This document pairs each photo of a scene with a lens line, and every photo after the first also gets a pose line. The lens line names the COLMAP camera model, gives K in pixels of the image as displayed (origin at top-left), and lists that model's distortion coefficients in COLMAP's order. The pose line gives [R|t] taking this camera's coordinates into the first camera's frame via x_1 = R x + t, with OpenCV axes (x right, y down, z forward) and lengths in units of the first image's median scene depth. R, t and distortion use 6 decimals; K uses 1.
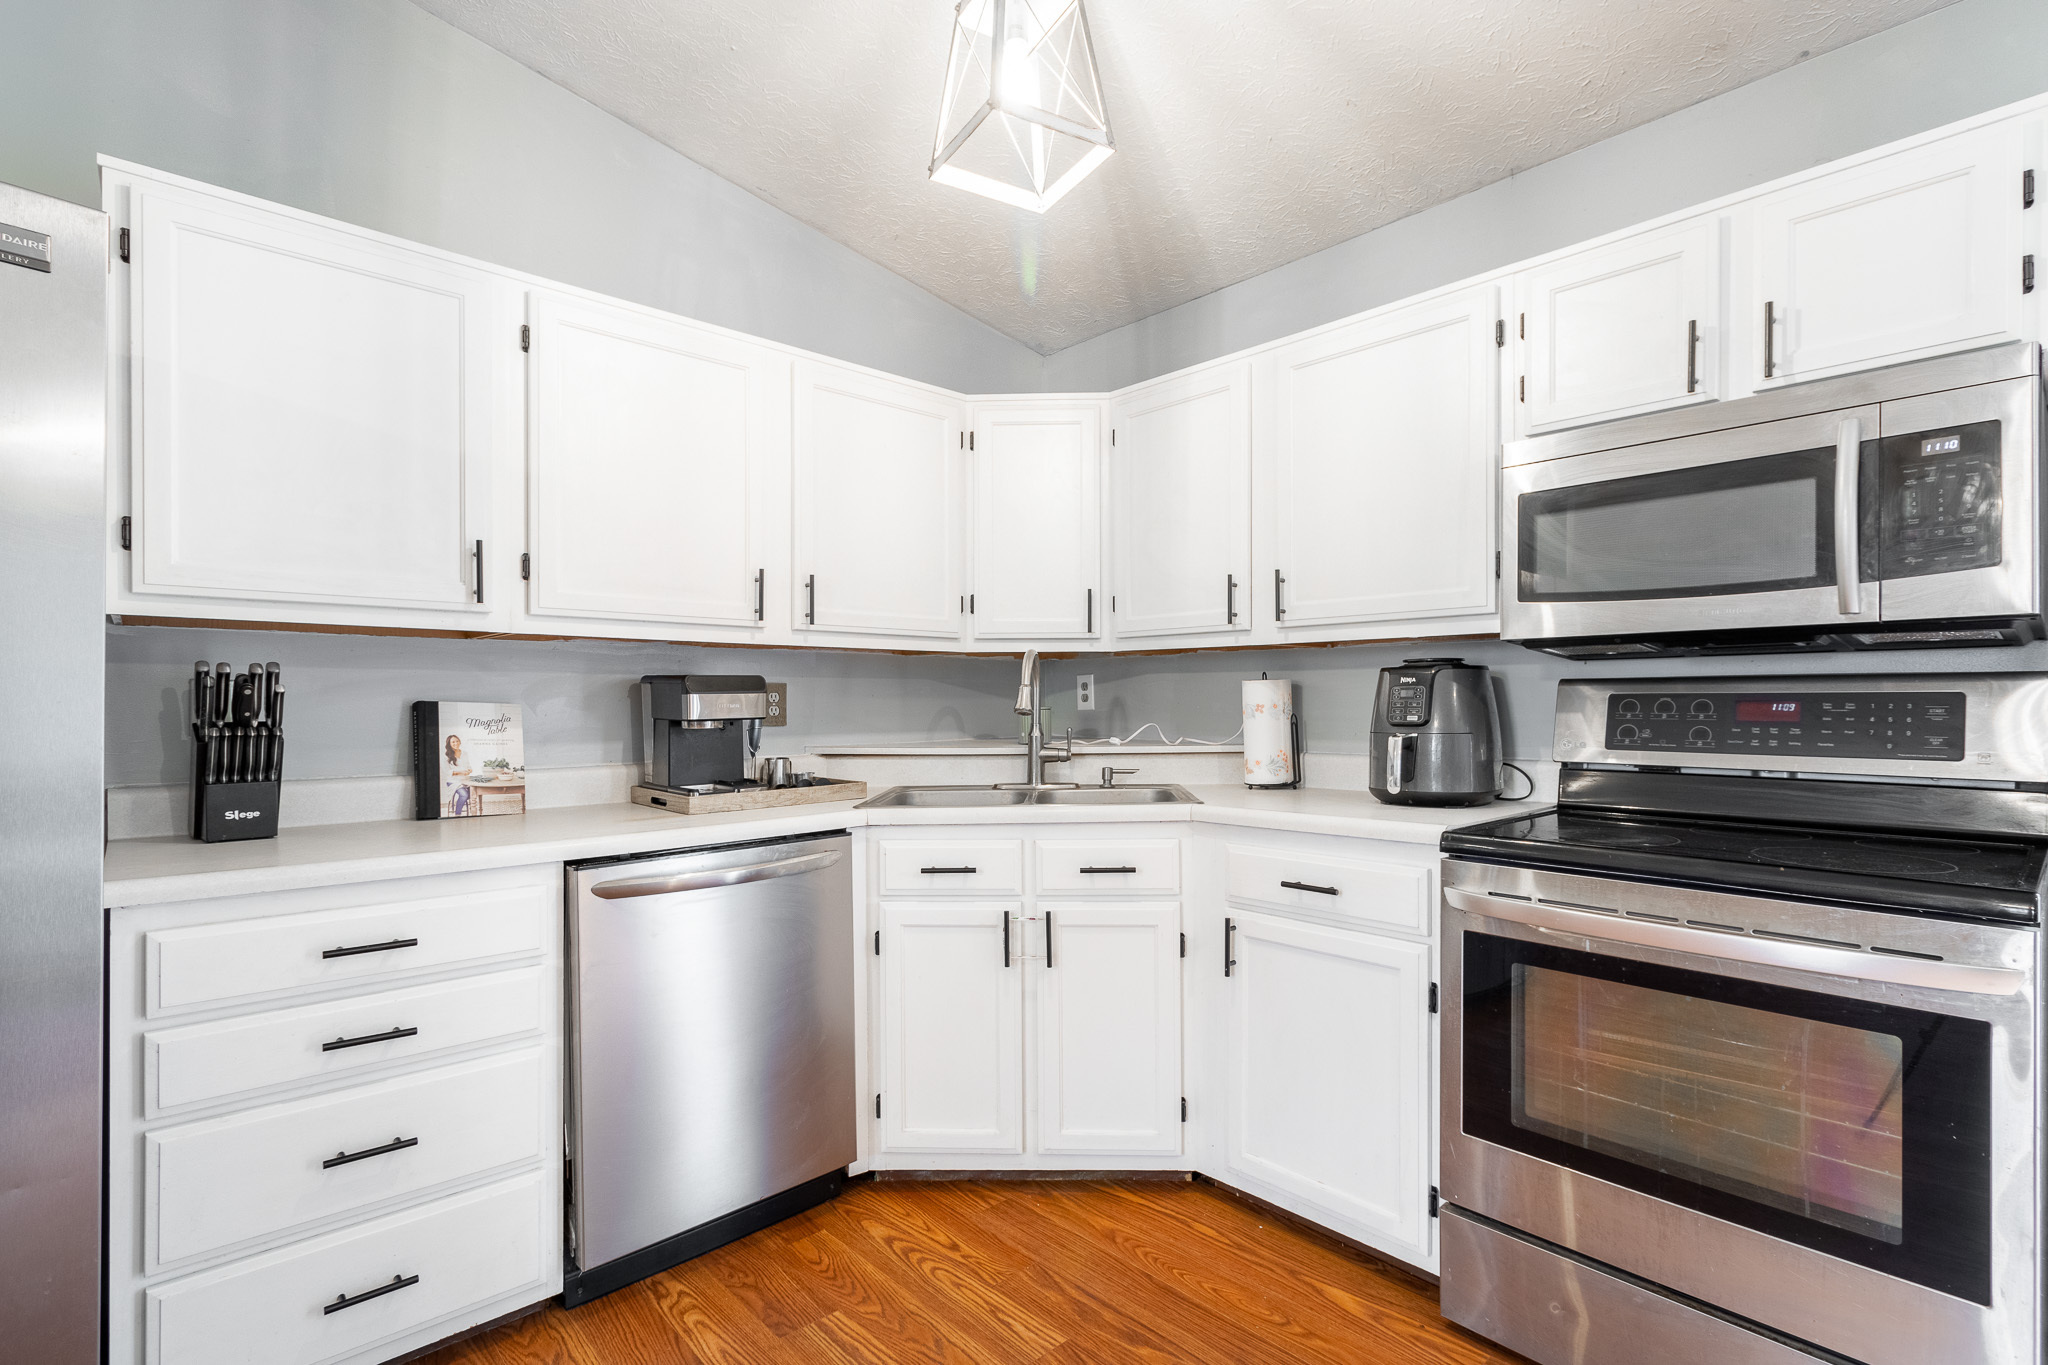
lens RADIAL K [[953.8, 0, 1037.3], [0, 953.8, 693.8], [0, 0, 1]] dist [0.002329, -0.000527]
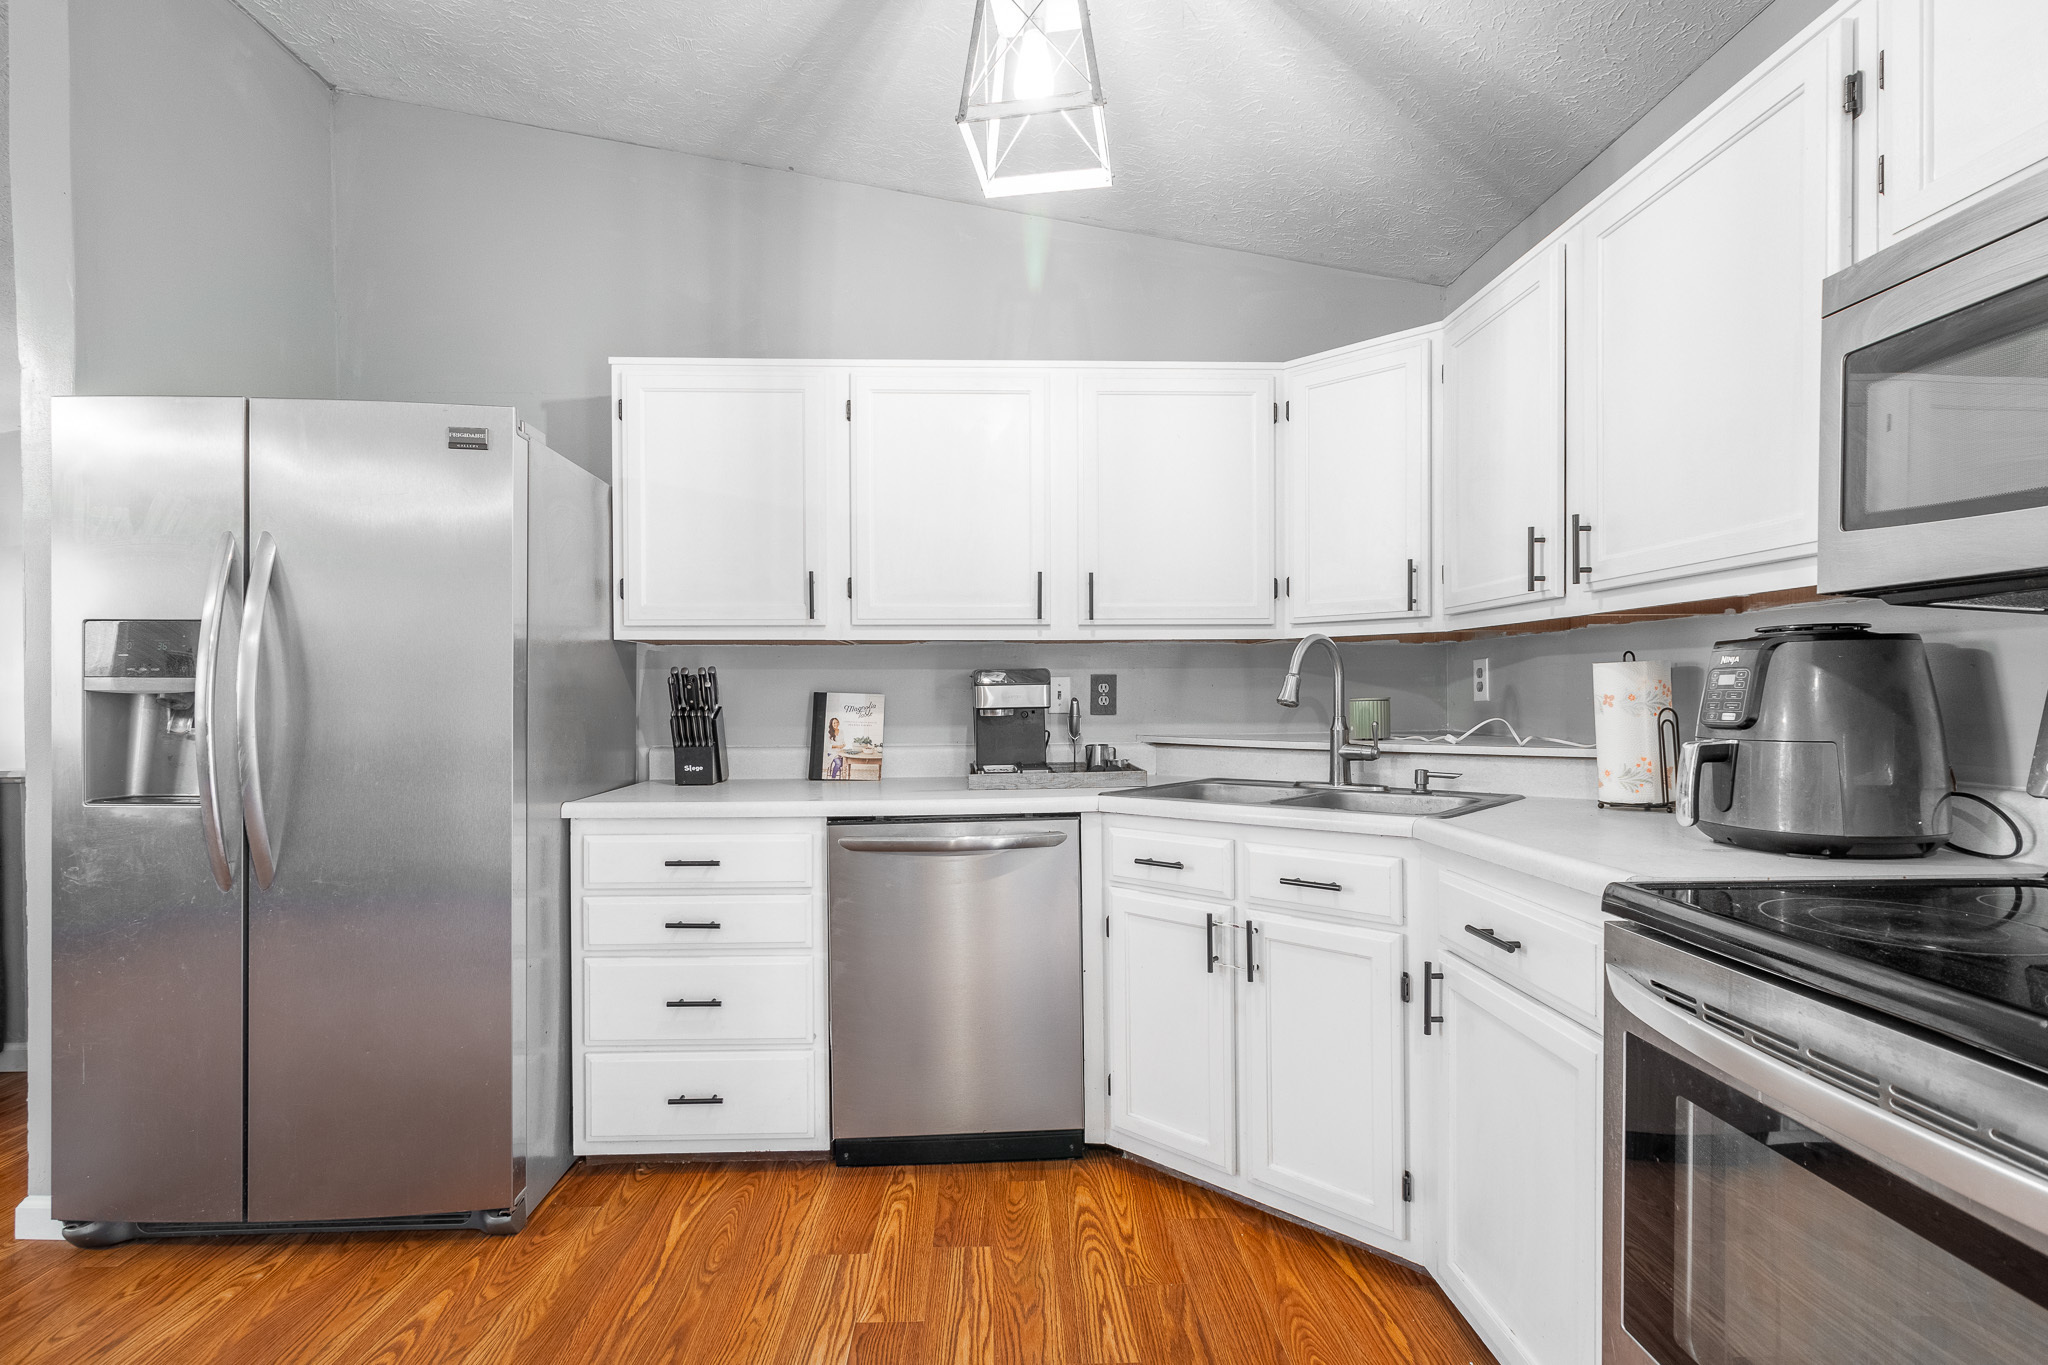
lens RADIAL K [[953.8, 0, 1032.9], [0, 953.8, 690.4], [0, 0, 1]] dist [0.002329, -0.000527]
pose [[0.757373, -0.001860, -0.652979, 0.449082], [0.008266, 0.999943, 0.006739, -0.001741], [0.652930, -0.010502, 0.757346, 0.168311]]
